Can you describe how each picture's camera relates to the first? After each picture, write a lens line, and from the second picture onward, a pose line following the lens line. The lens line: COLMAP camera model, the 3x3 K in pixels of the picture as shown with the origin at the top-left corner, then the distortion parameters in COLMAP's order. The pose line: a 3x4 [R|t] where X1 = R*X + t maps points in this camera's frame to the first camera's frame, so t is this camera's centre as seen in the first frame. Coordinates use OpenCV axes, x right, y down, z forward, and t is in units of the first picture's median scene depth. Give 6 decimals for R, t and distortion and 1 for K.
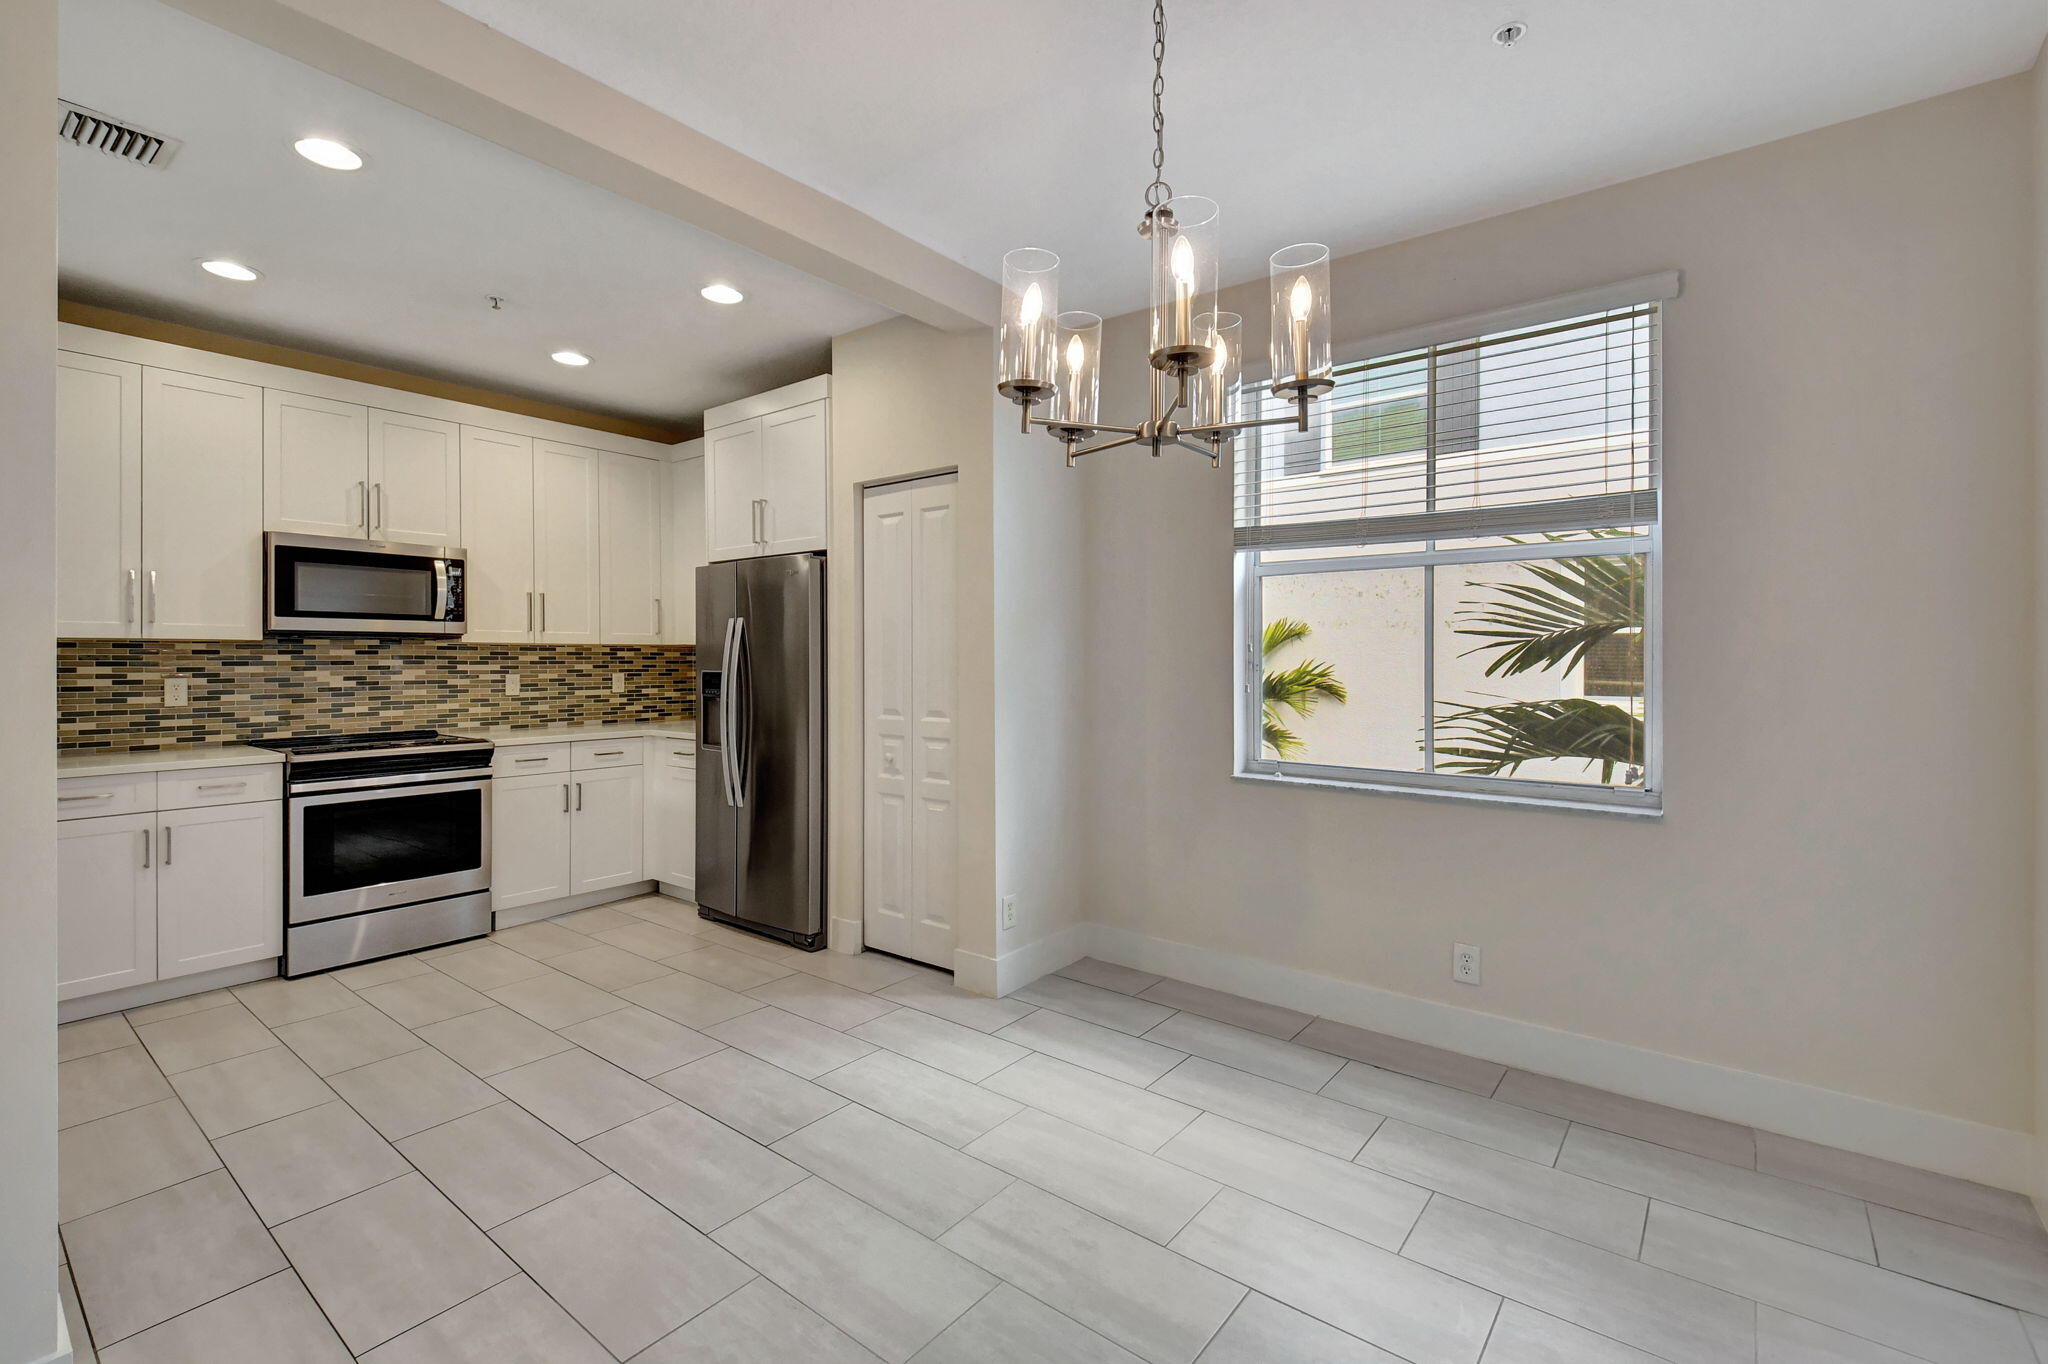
lens RADIAL K [[894.6, 0, 1002.7], [0, 894.6, 659.4], [0, 0, 1]] dist [0.041728, -0.029850]
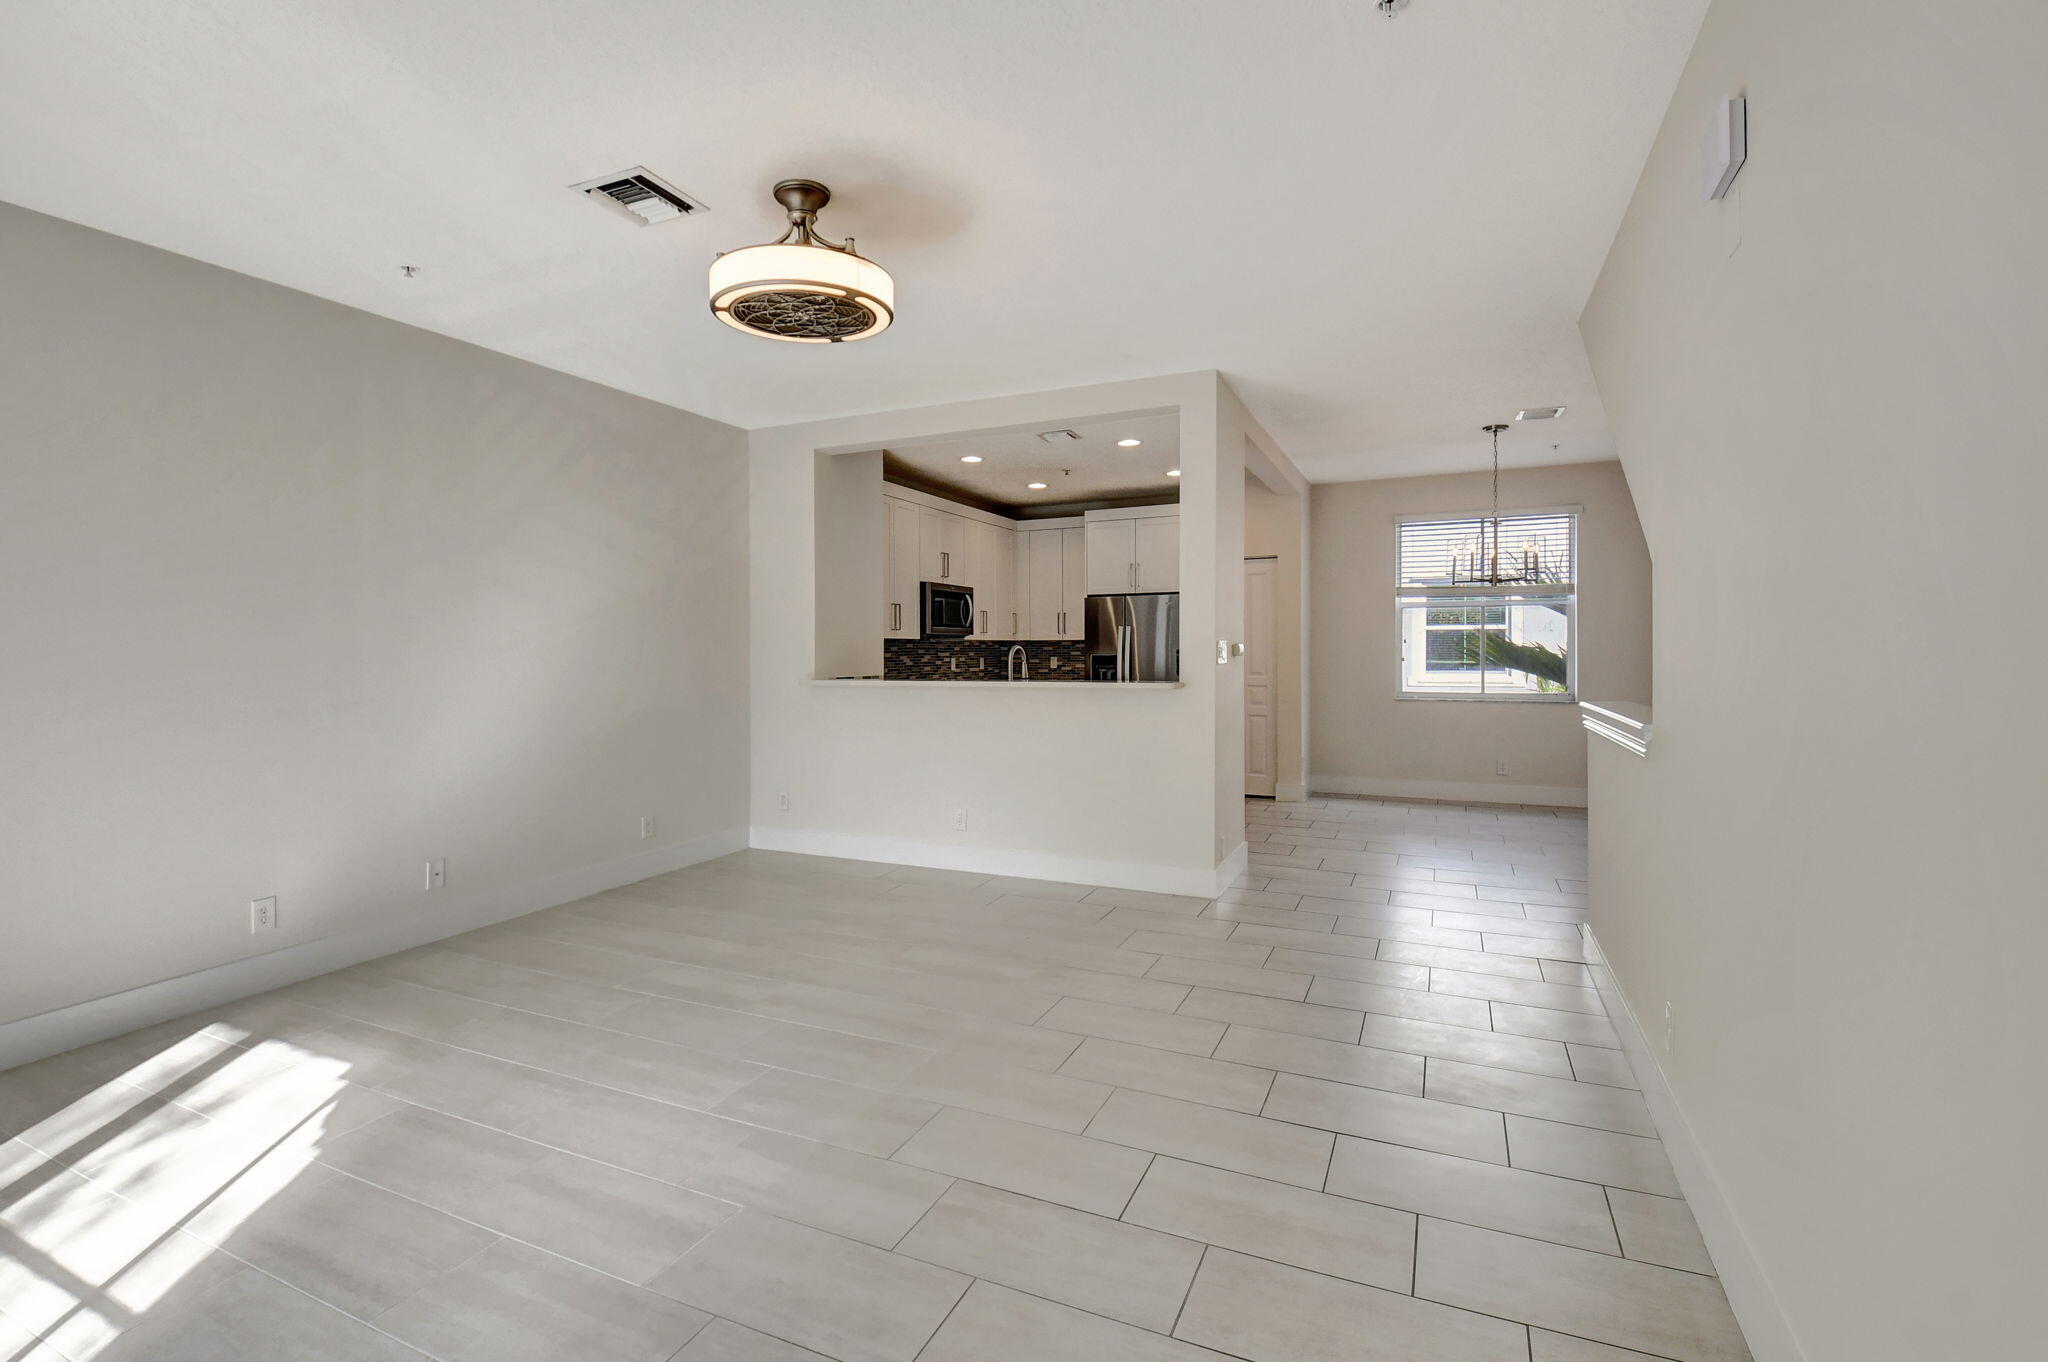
lens RADIAL K [[894.6, 0, 1002.7], [0, 894.6, 658.4], [0, 0, 1]] dist [0.041728, -0.029850]
pose [[0.973709, -0.007129, 0.227683, -1.005994], [0.004966, 0.999937, 0.010071, 0.000469], [-0.227741, -0.008675, 0.973683, -0.799133]]
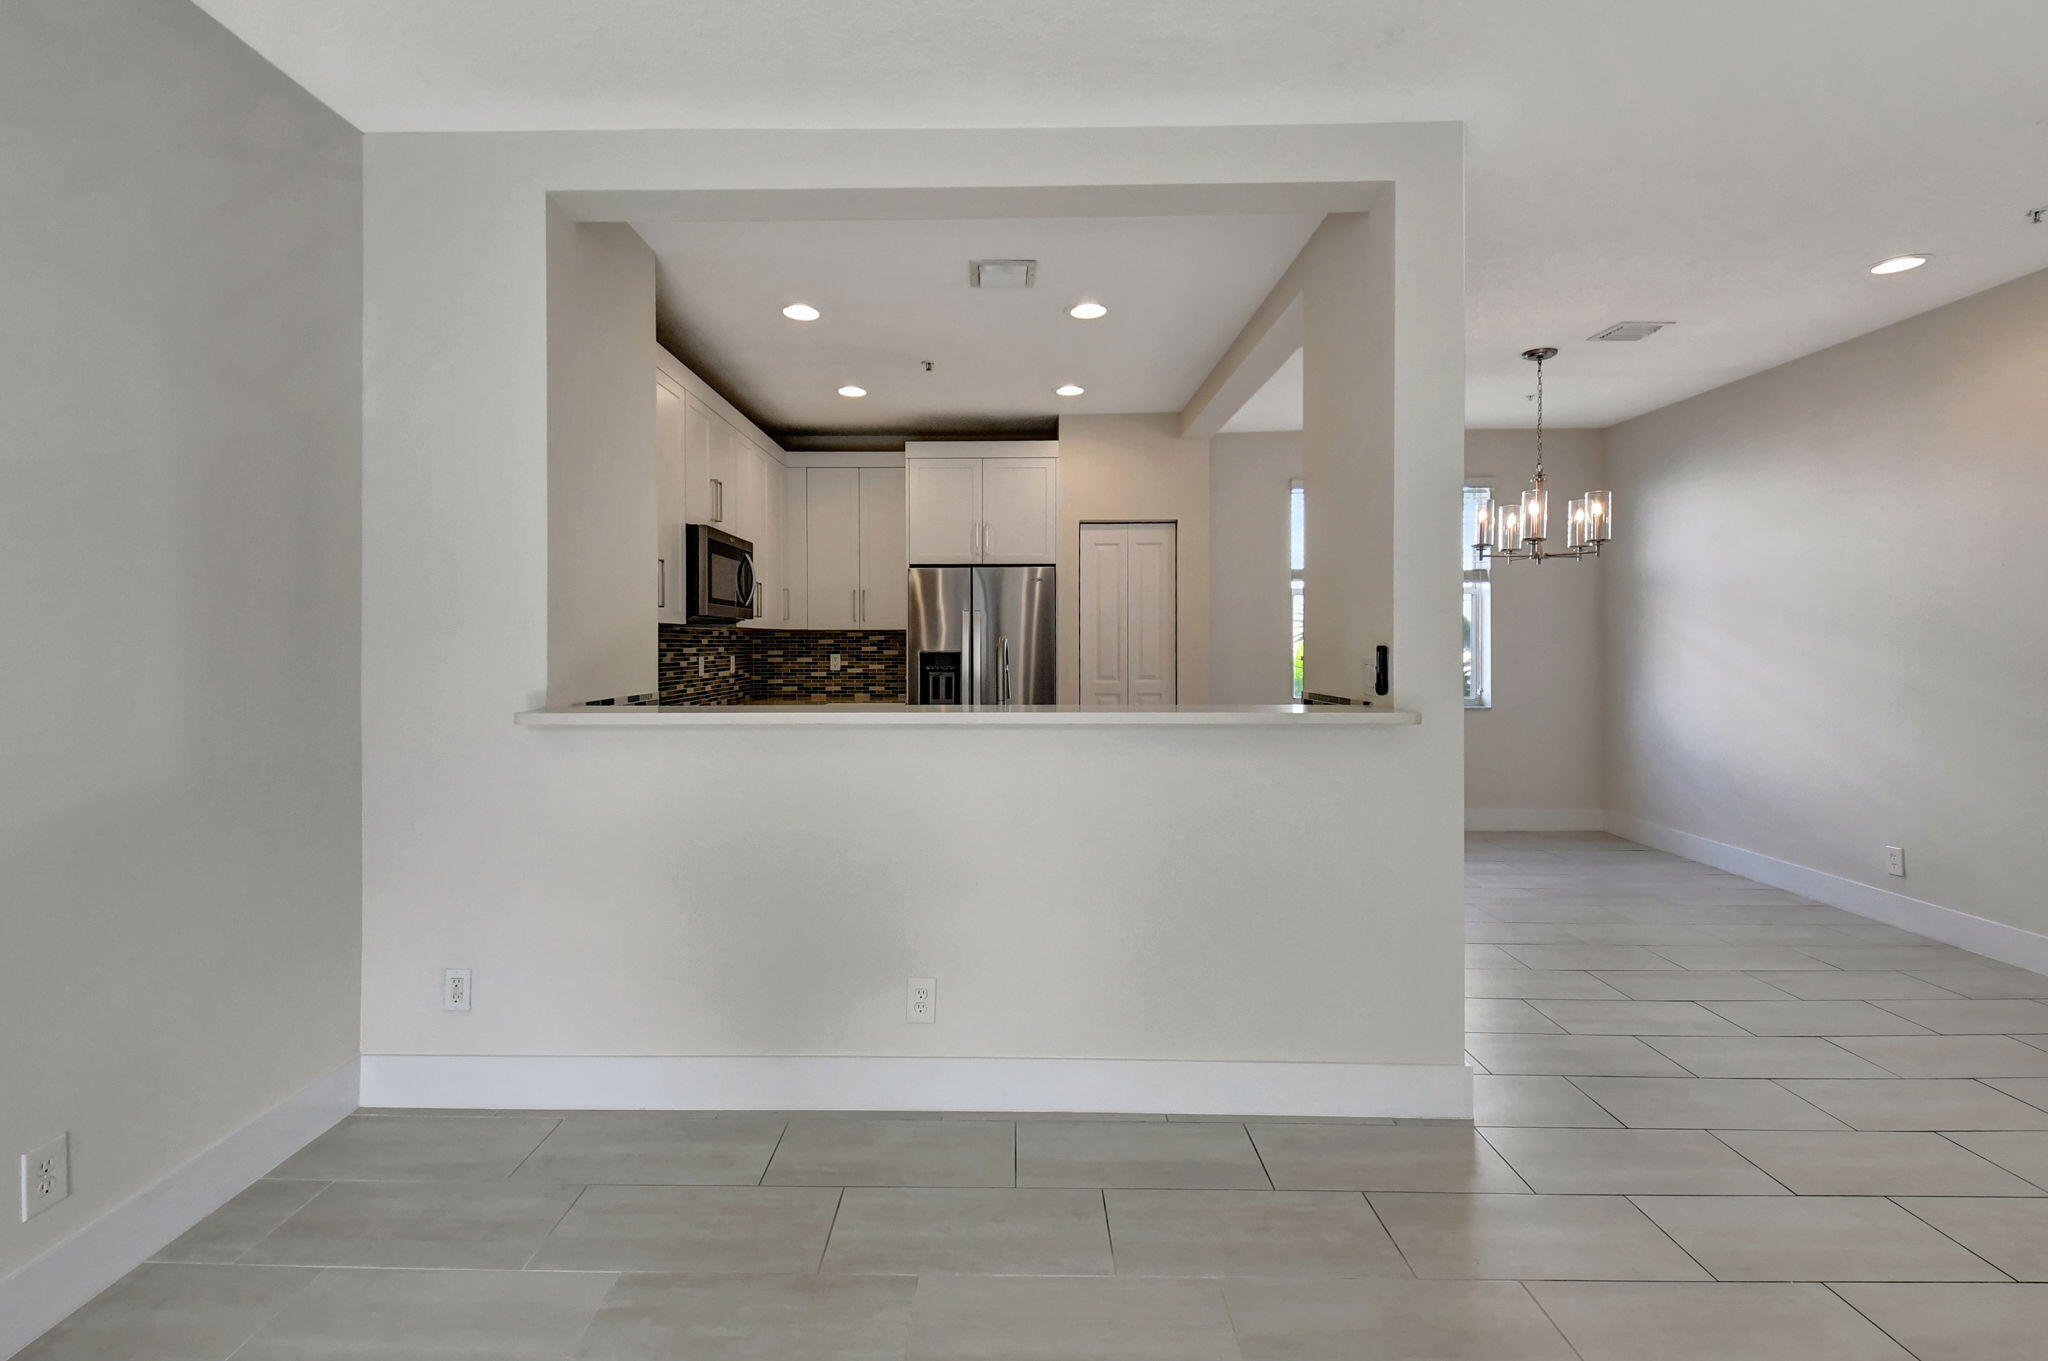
lens RADIAL K [[897.9, 0, 978.3], [0, 897.9, 640.0], [0, 0, 1]] dist [0.011432, -0.013746]
pose [[0.803699, 0.000334, 0.595036, -1.098966], [0.001148, 0.999997, -0.002113, -0.000908], [-0.595035, 0.002381, 0.803696, -0.060431]]
